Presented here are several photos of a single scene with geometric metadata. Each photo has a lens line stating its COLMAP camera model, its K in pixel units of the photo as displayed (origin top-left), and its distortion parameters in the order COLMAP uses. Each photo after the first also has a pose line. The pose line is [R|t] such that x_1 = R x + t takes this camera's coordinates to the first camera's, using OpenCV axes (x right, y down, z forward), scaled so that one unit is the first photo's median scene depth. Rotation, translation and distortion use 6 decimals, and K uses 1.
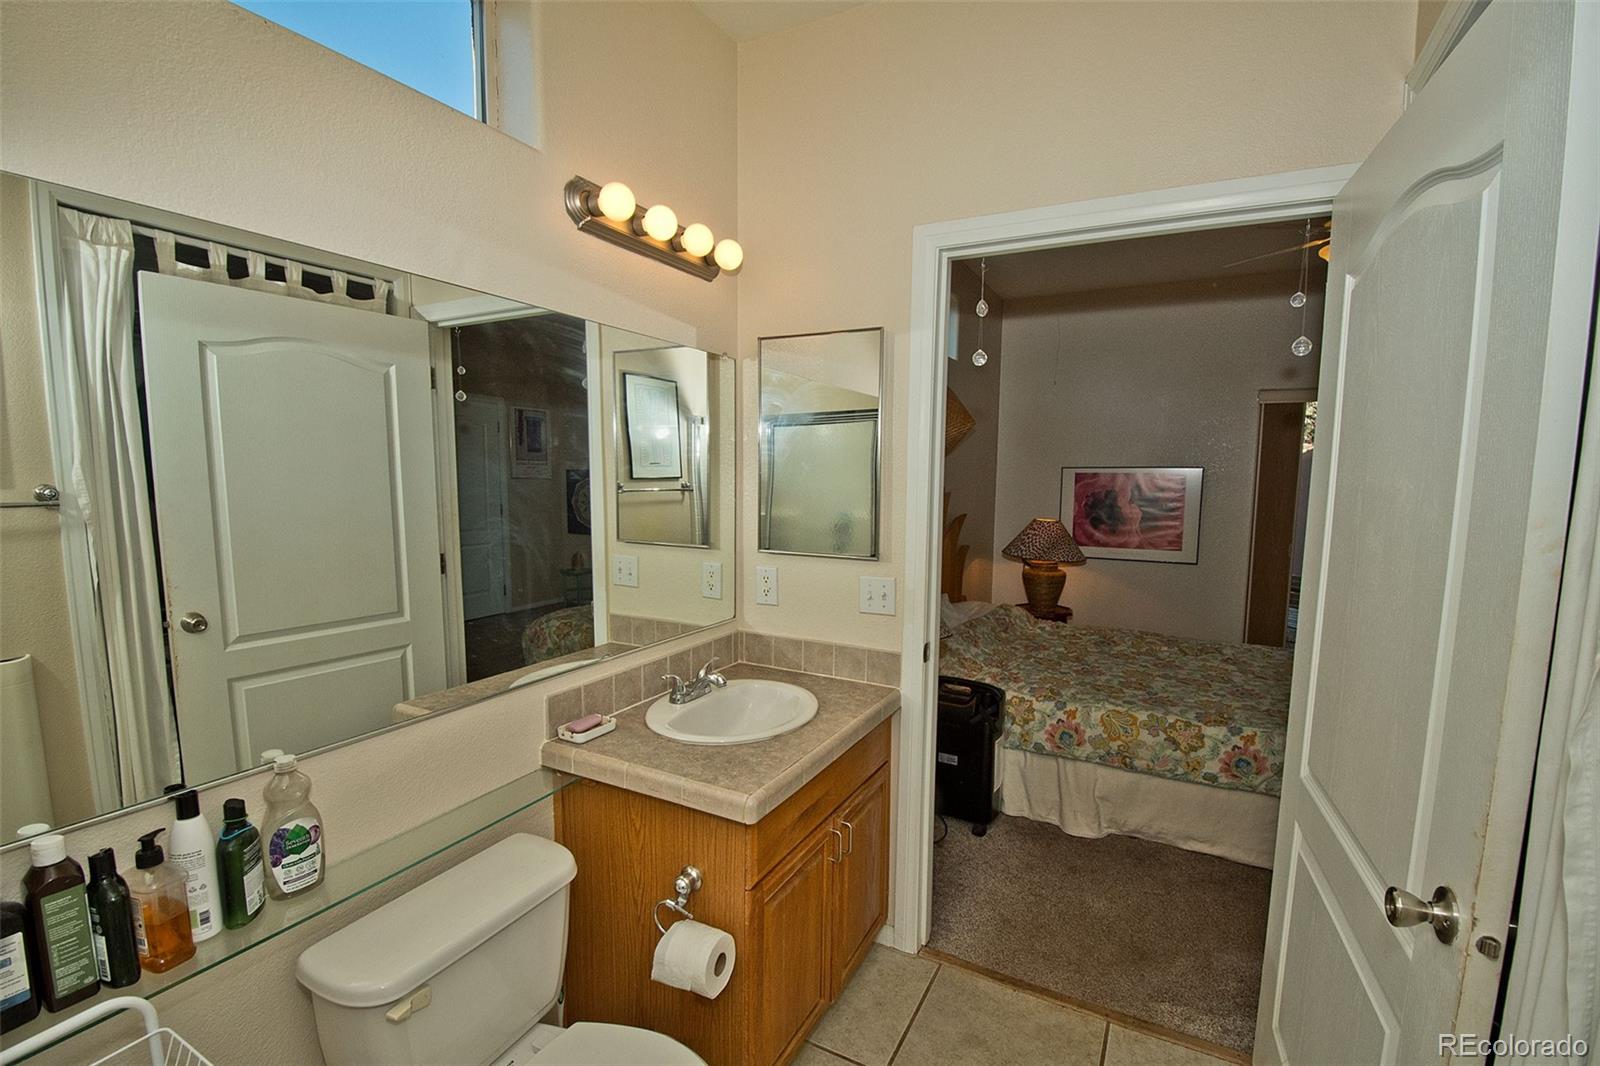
lens RADIAL K [[692.9, 0, 816.1], [0, 692.9, 536.1], [0, 0, 1]] dist [-0.023583, -0.001270]
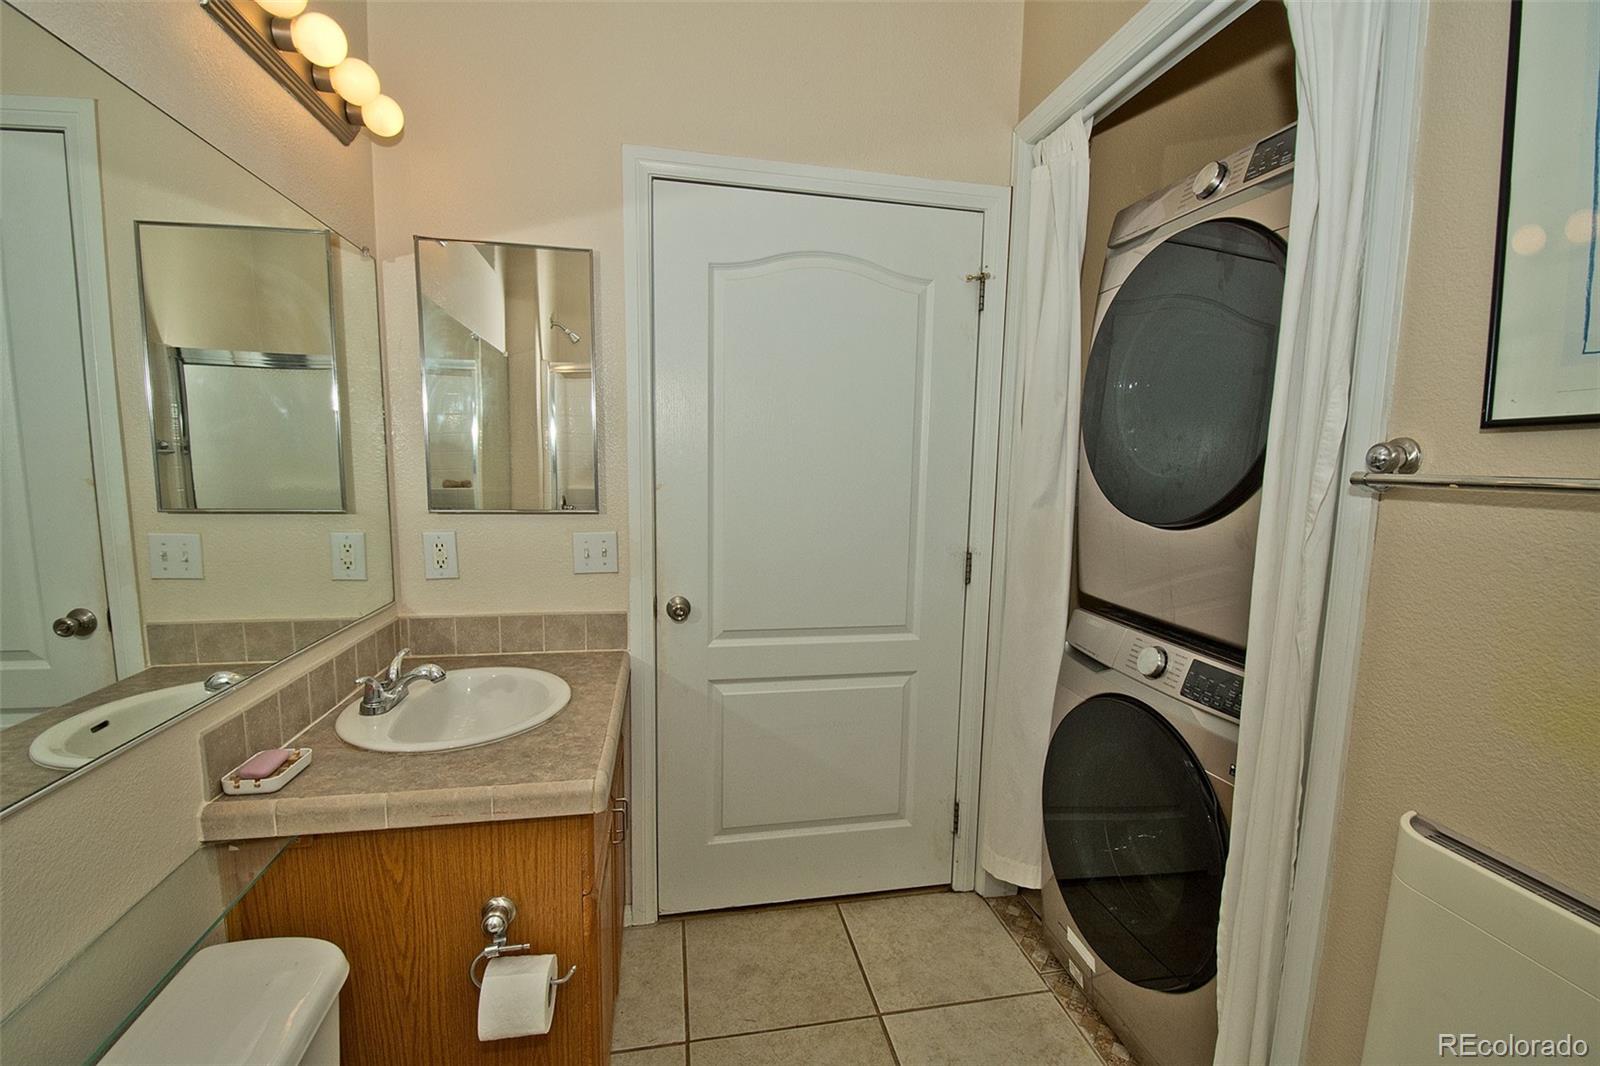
lens RADIAL K [[692.9, 0, 810.2], [0, 692.9, 546.1], [0, 0, 1]] dist [-0.023583, -0.001270]
pose [[0.772626, -0.071872, 0.630780, -0.289390], [0.047258, 0.997326, 0.055752, 0.043910], [-0.633100, -0.013266, 0.773956, 0.139722]]
